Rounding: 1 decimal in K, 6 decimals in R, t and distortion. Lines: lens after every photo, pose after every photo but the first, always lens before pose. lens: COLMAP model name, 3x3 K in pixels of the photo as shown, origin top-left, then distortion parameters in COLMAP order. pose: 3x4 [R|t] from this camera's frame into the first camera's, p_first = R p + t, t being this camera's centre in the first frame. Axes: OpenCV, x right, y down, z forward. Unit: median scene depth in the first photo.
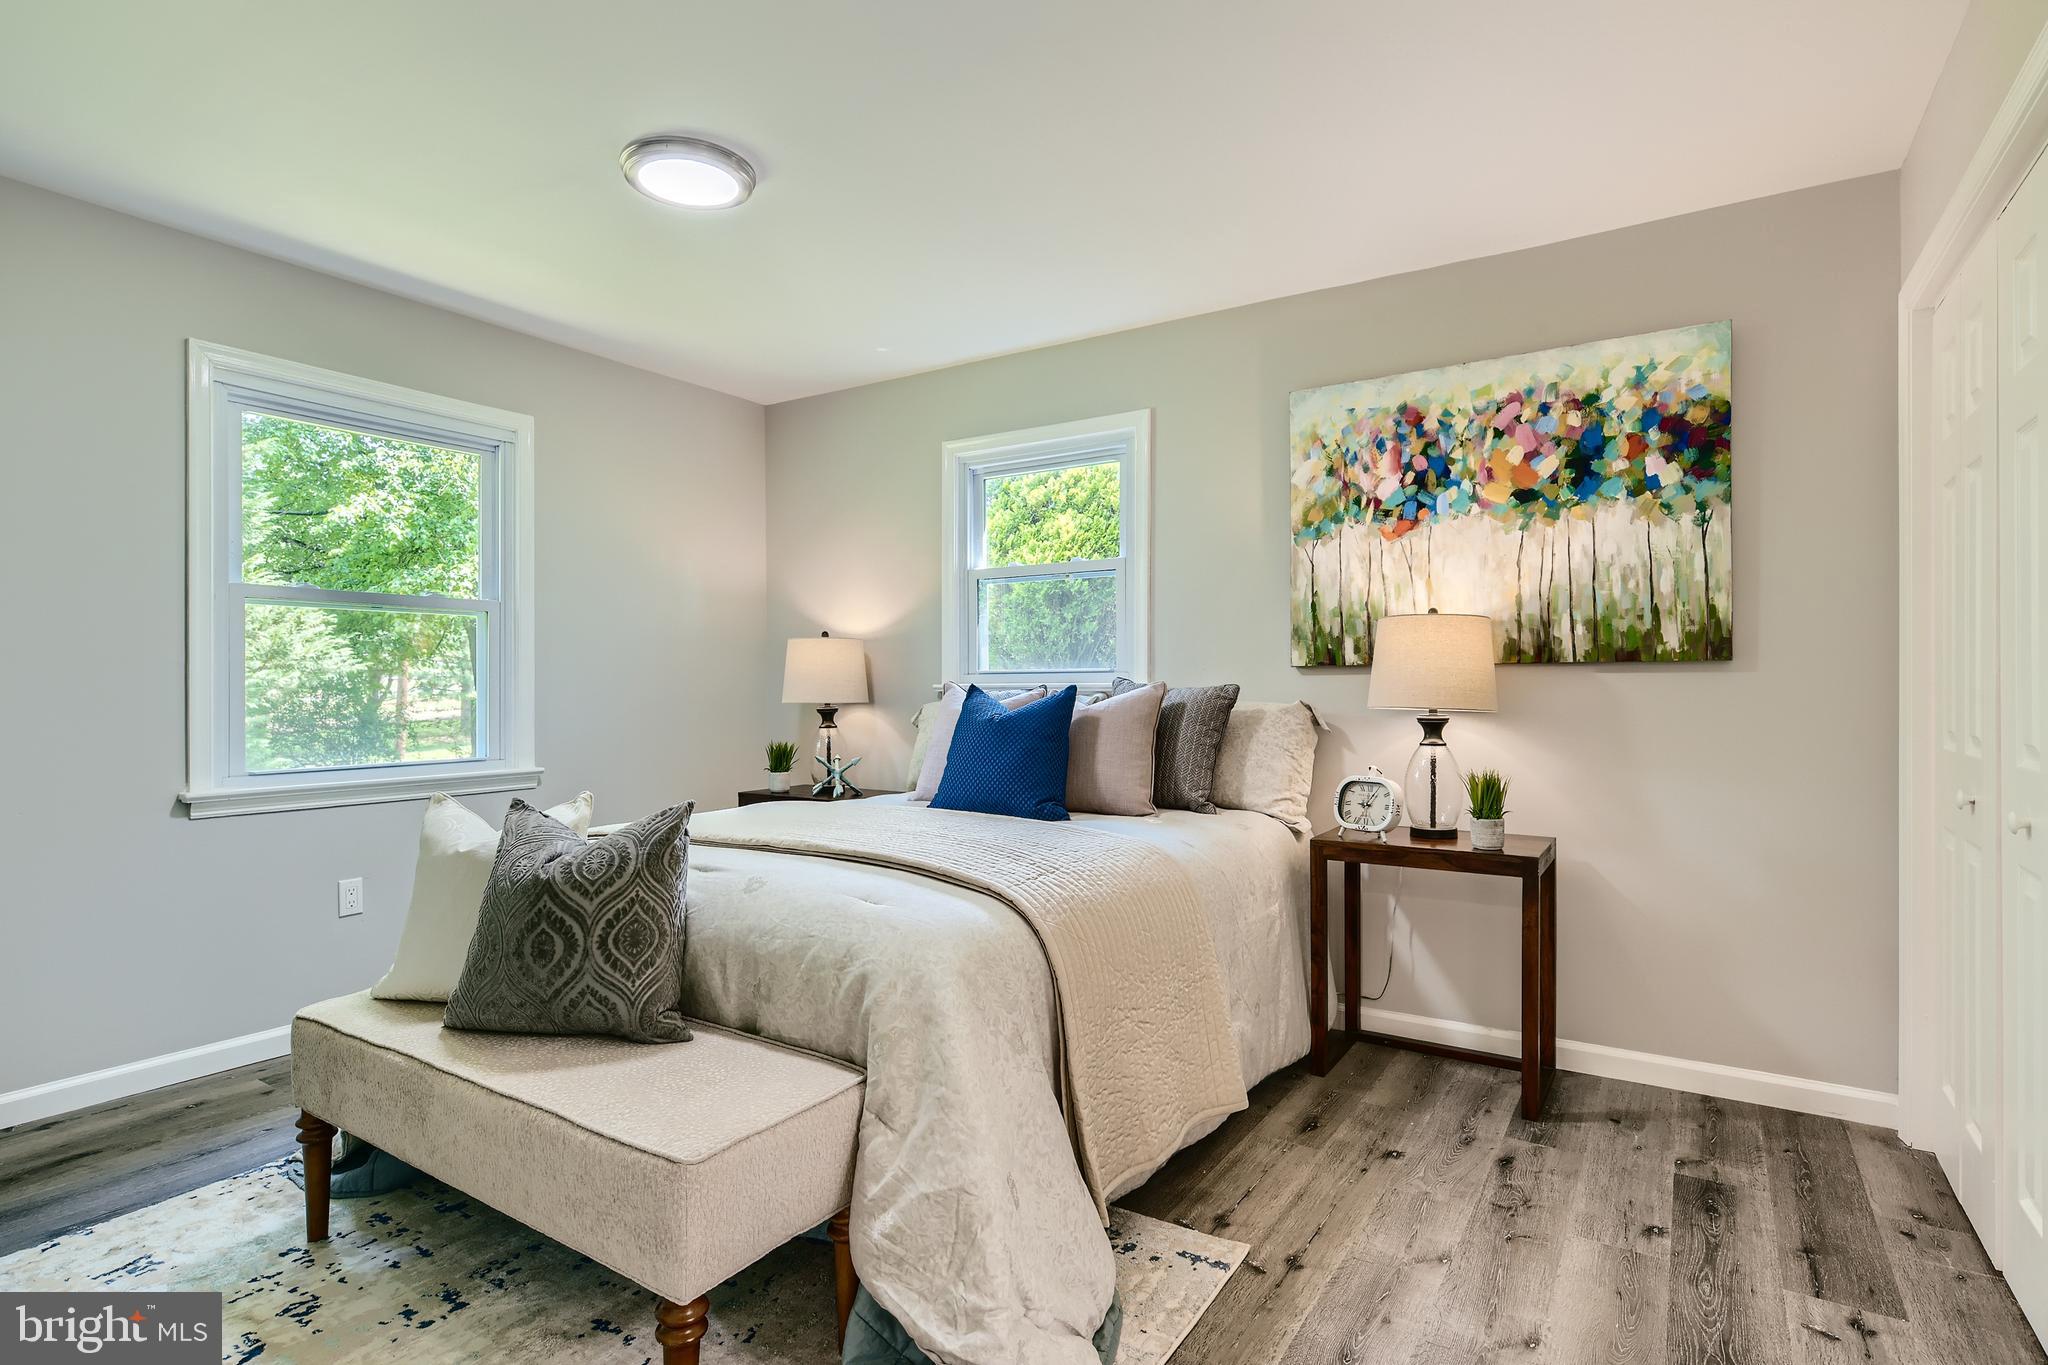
lens RADIAL K [[1046.4, 0, 1006.5], [0, 1046.4, 699.4], [0, 0, 1]] dist [-0.000426, 0.006124]
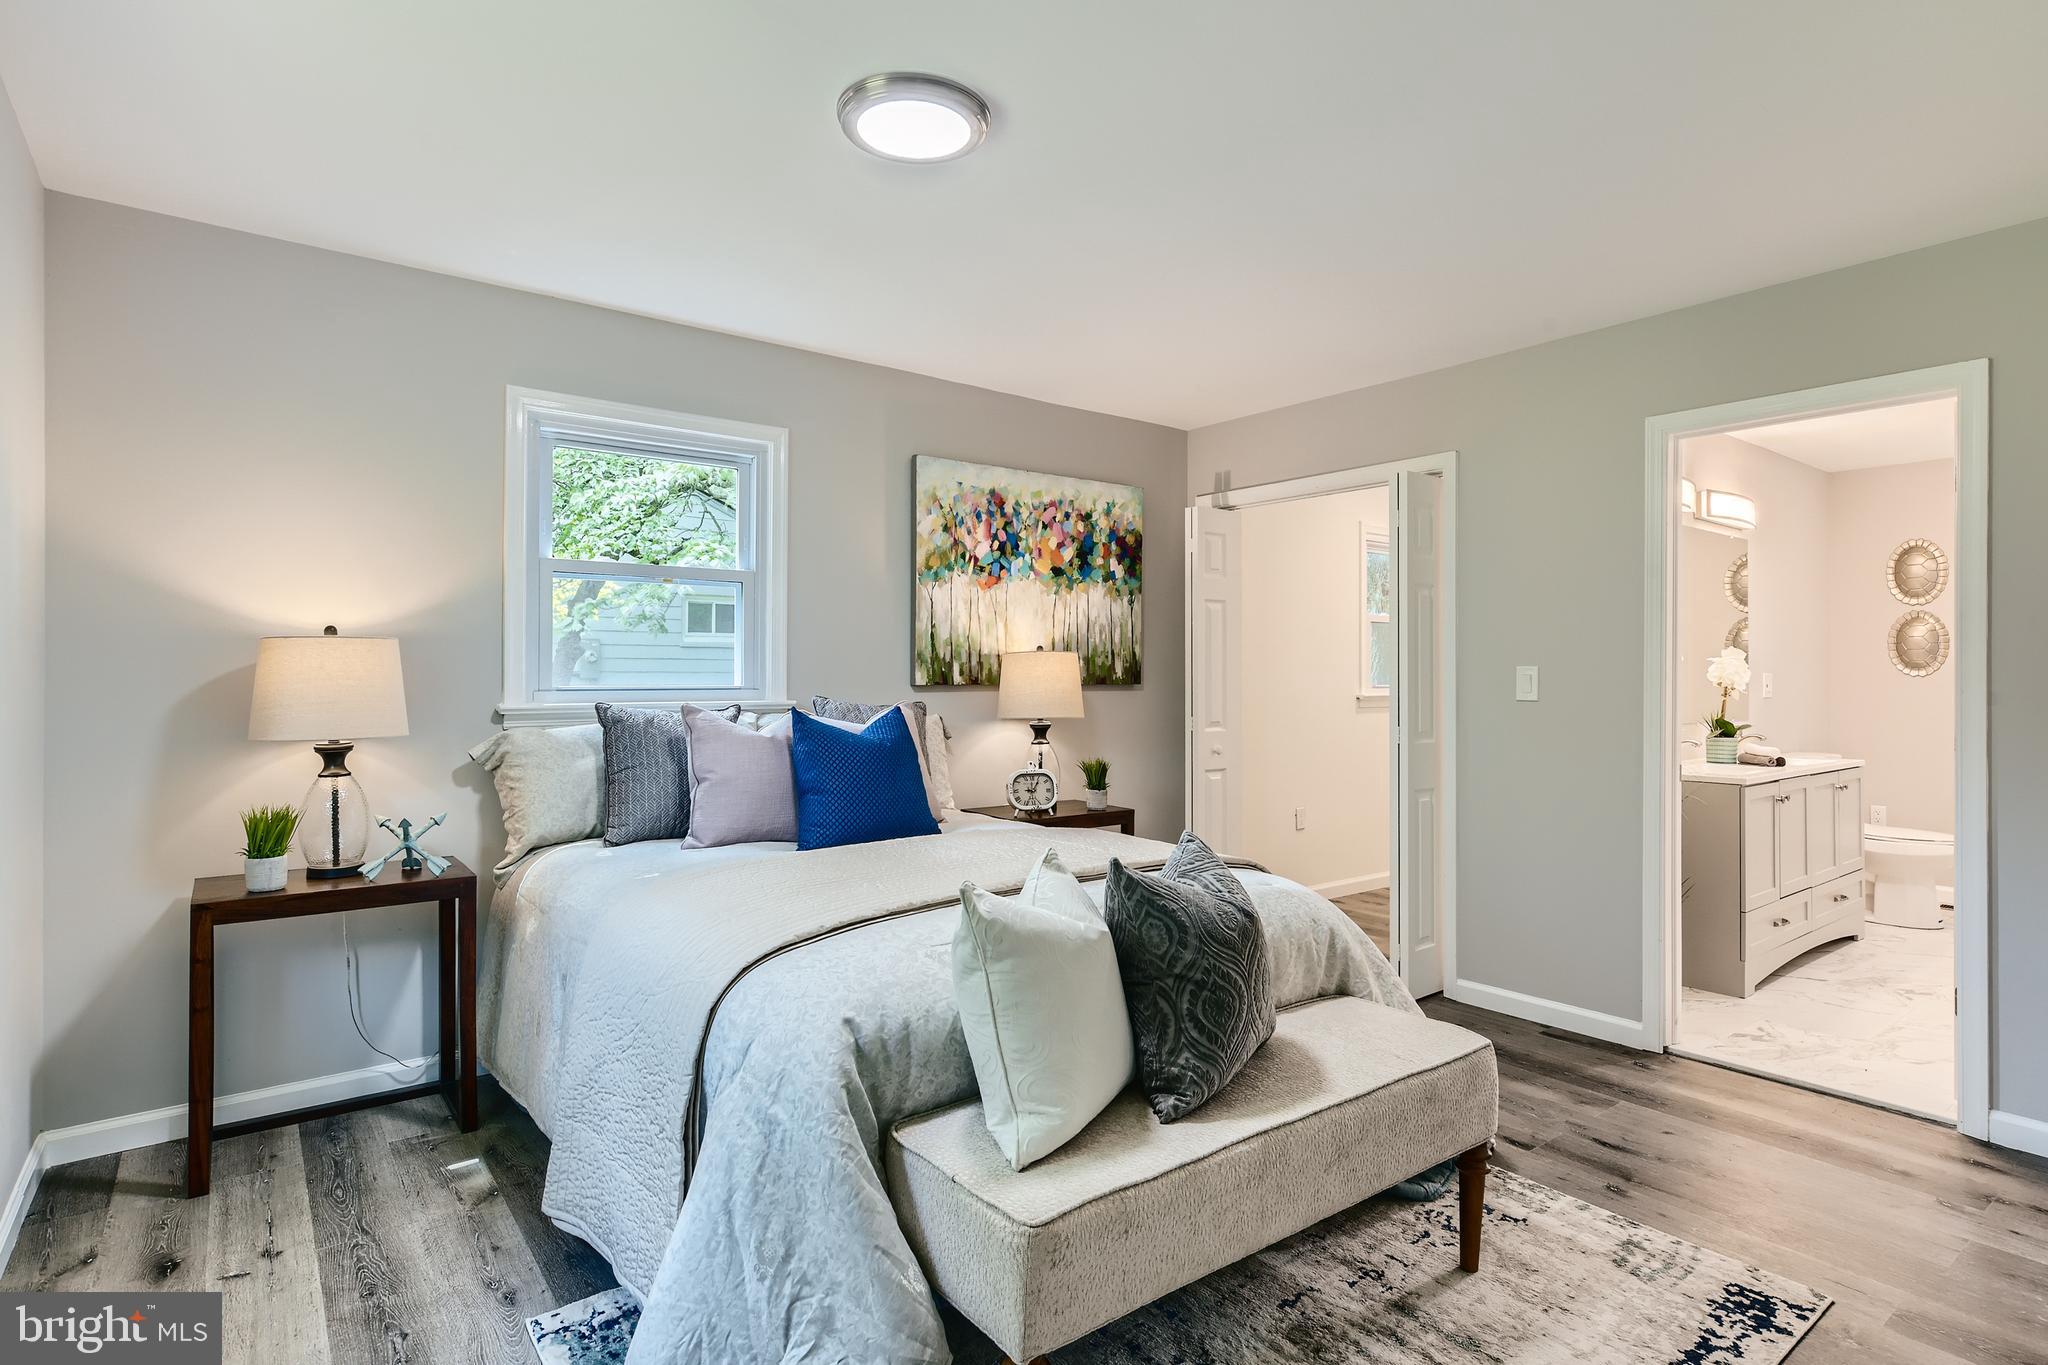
lens RADIAL K [[1046.4, 0, 1053.1], [0, 1046.4, 679.5], [0, 0, 1]] dist [-0.000426, 0.006124]
pose [[0.314502, 0.010640, 0.949197, -0.865863], [0.021792, 0.999593, -0.018426, -0.014534], [-0.949007, 0.026480, 0.314142, 0.522929]]
